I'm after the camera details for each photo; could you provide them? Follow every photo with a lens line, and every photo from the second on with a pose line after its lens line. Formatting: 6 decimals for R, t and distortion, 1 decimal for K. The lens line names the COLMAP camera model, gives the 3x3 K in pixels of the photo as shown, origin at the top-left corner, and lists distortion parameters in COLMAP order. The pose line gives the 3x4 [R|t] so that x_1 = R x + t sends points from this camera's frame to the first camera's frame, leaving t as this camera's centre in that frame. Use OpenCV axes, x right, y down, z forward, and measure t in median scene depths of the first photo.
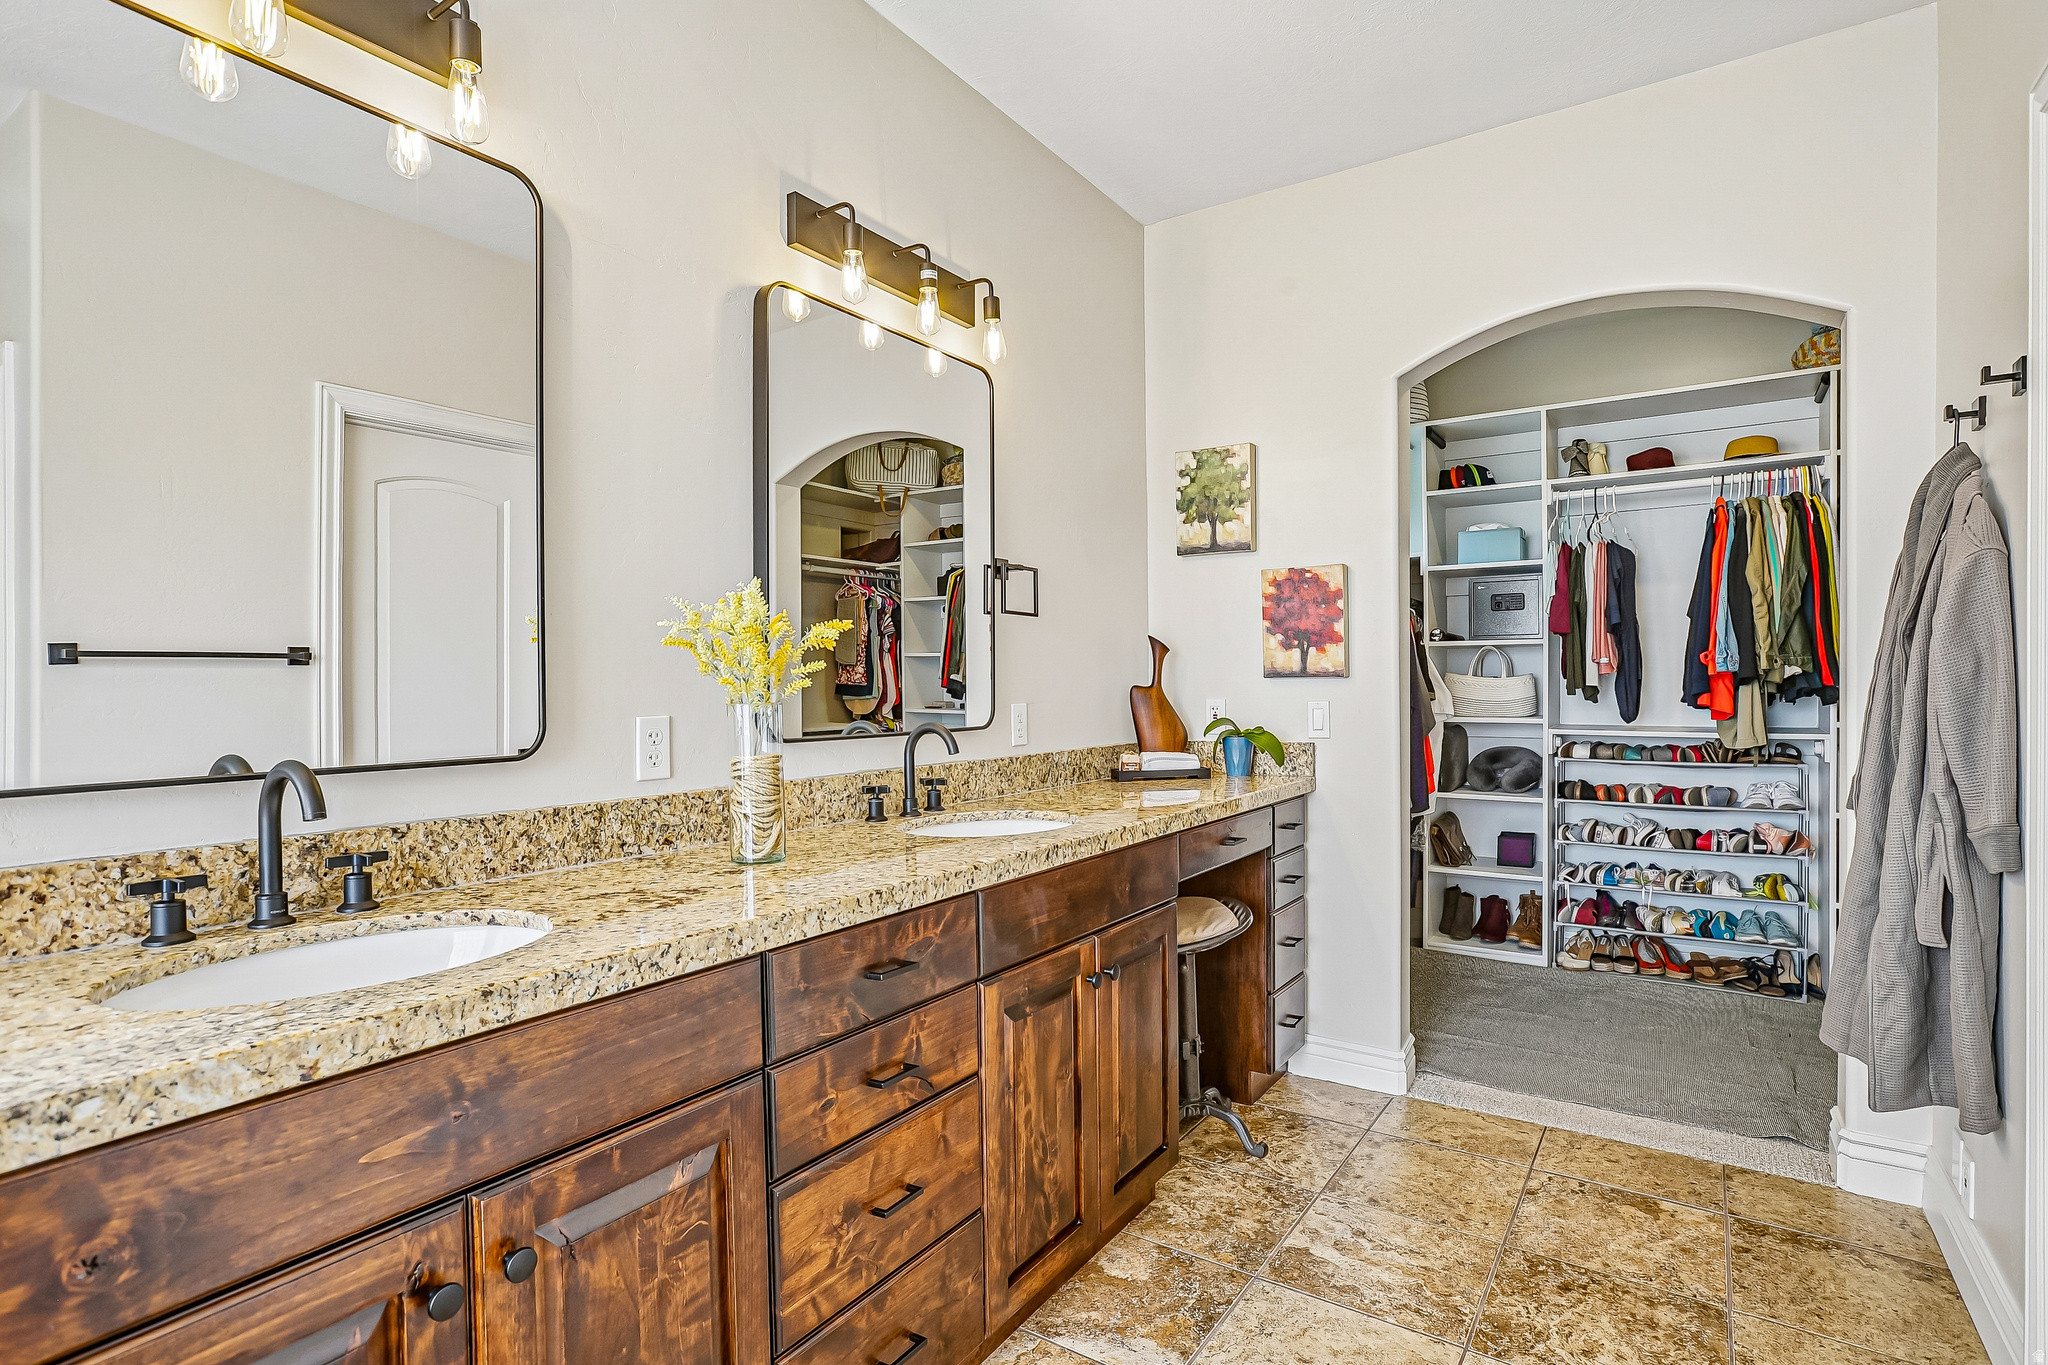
lens RADIAL K [[1074.1, 0, 1032.8], [0, 1074.1, 682.6], [0, 0, 1]] dist [-0.000897, 0.000754]
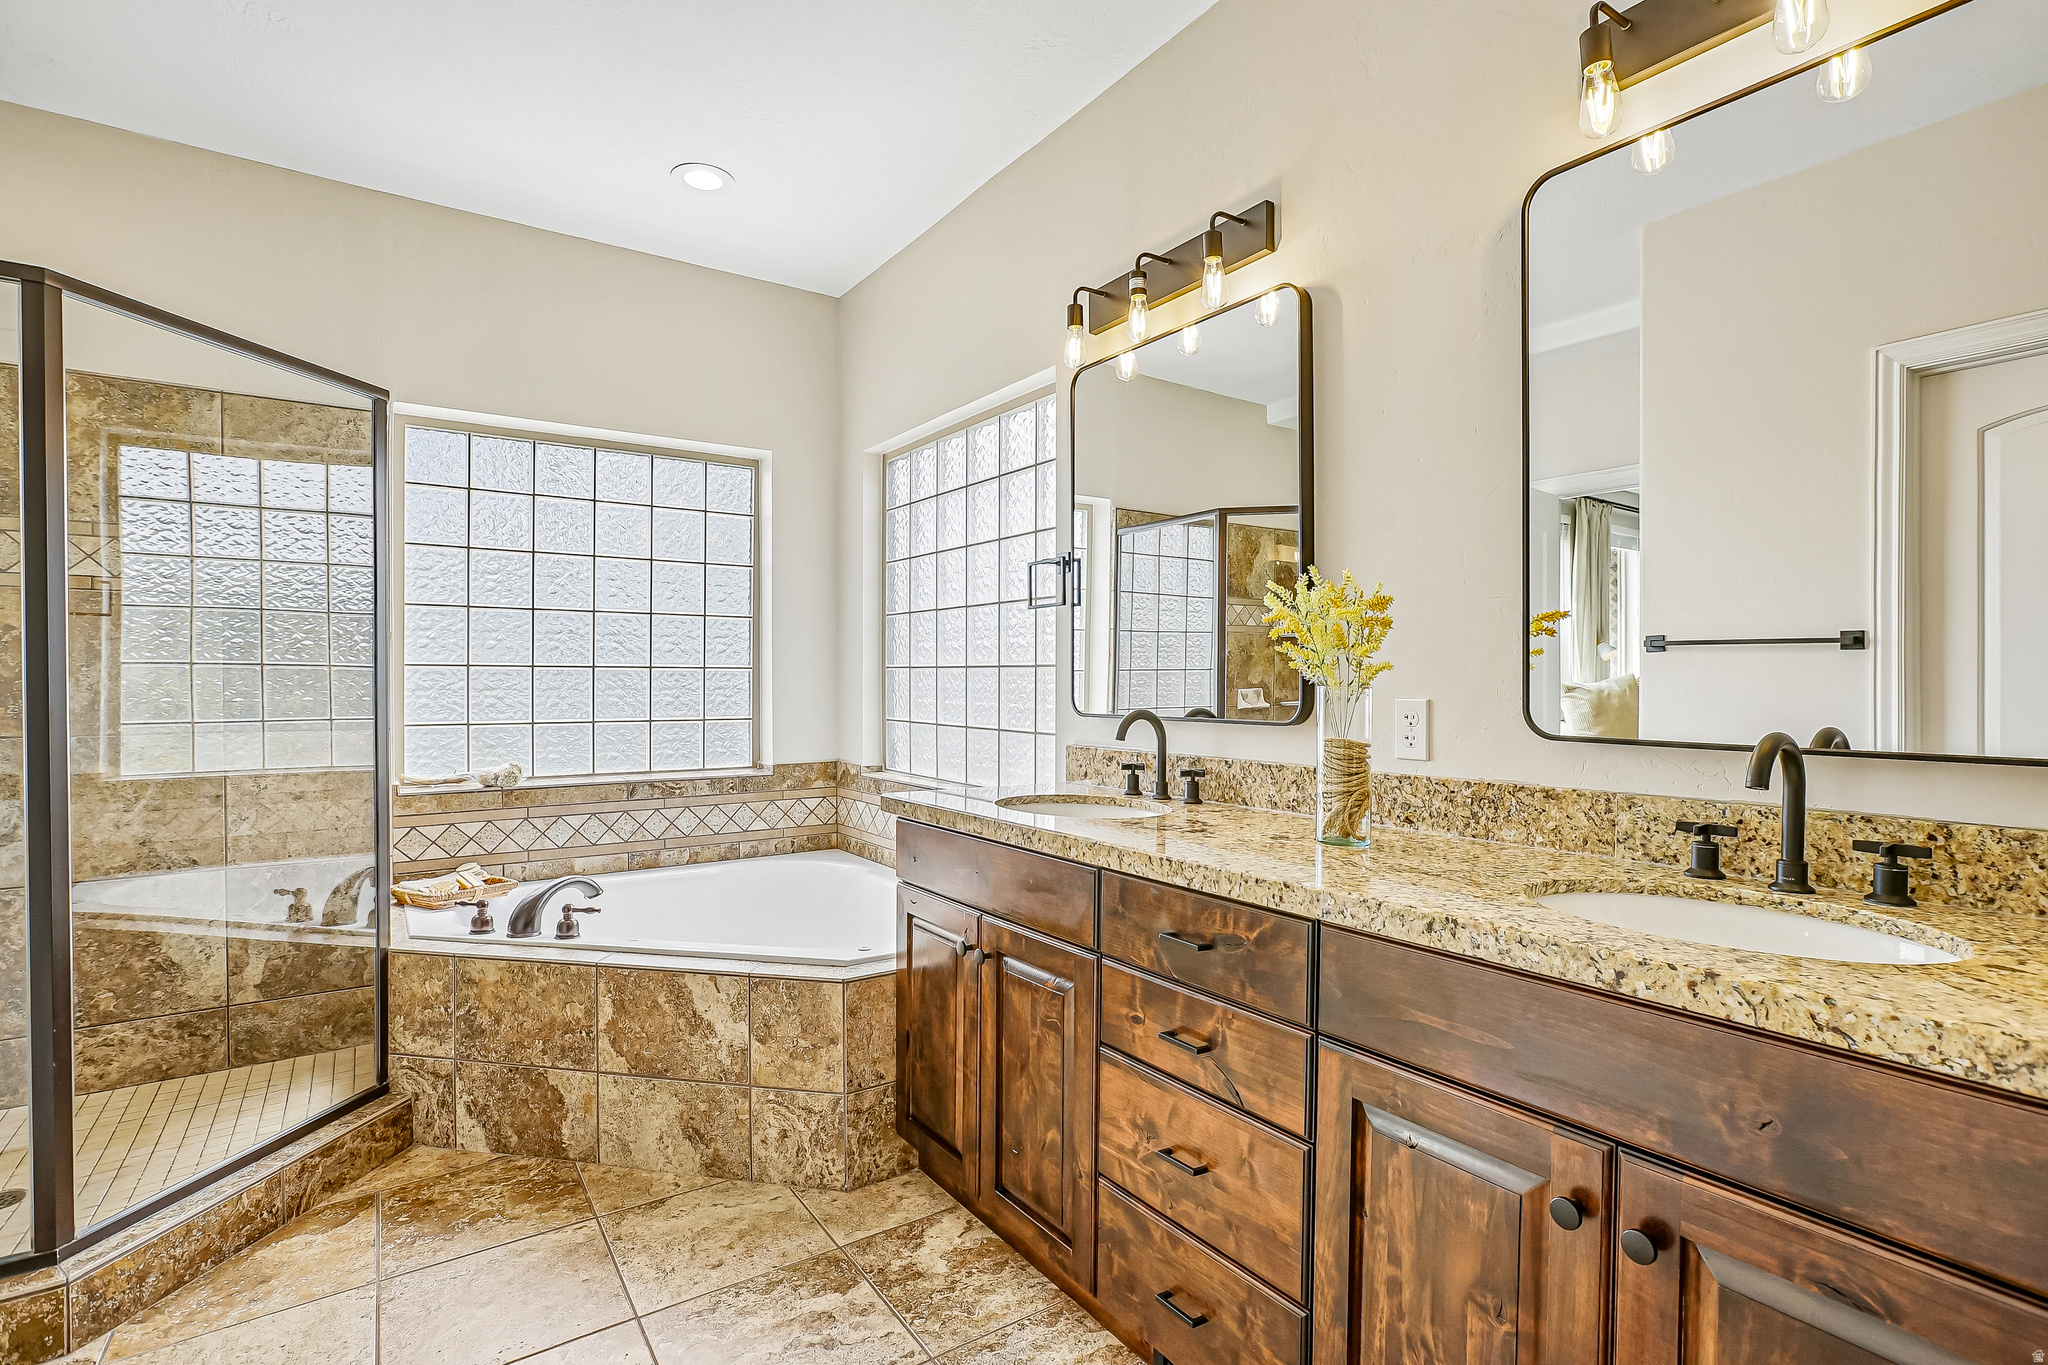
lens RADIAL K [[947.9, 0, 1035.2], [0, 947.9, 686.3], [0, 0, 1]] dist [0.020998, 0.000021]
pose [[-0.366089, 0.011749, -0.930505, 0.743788], [0.003246, 0.999930, 0.011348, 0.007692], [0.930574, 0.001134, -0.366102, 1.142235]]
